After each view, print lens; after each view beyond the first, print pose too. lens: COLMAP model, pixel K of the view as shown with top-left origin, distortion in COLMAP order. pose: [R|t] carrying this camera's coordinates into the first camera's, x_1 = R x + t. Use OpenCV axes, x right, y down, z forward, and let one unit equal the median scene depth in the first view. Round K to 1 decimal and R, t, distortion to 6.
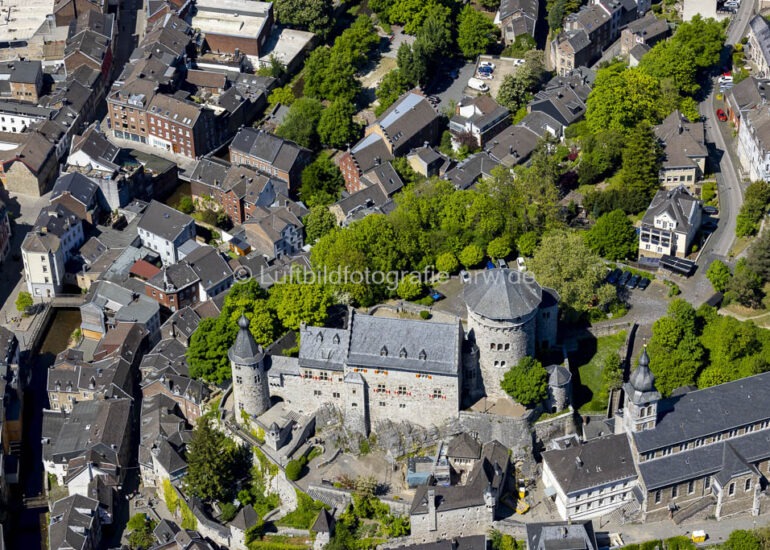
lens RADIAL K [[2146.0, 0, 384.6], [0, 2146.0, 274.8], [0, 0, 1]] dist [0.019450, 0.347468]
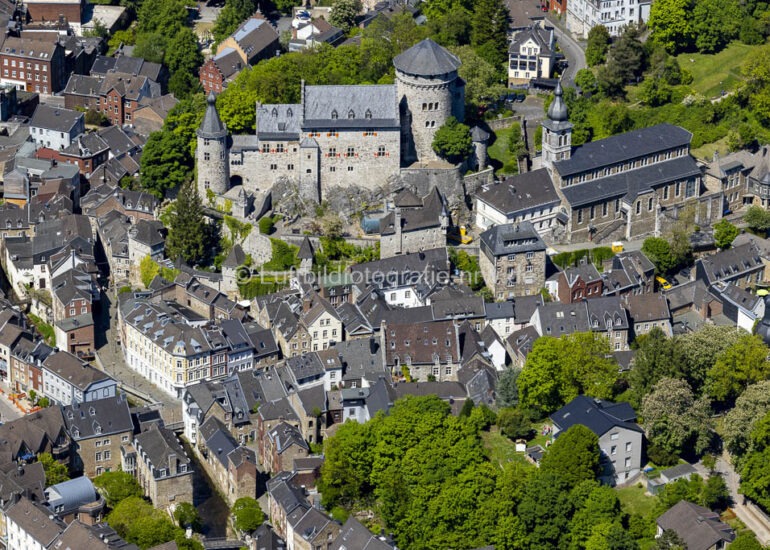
lens RADIAL K [[3348.0, 0, 406.1], [0, 3348.0, 274.9], [0, 0, 1]] dist [-0.215437, 2.981628]
pose [[0.969304, -0.067773, 0.236340, -0.383544], [0.122871, 0.966140, -0.226882, 0.517709], [-0.212961, 0.248957, 0.944811, -0.668933]]
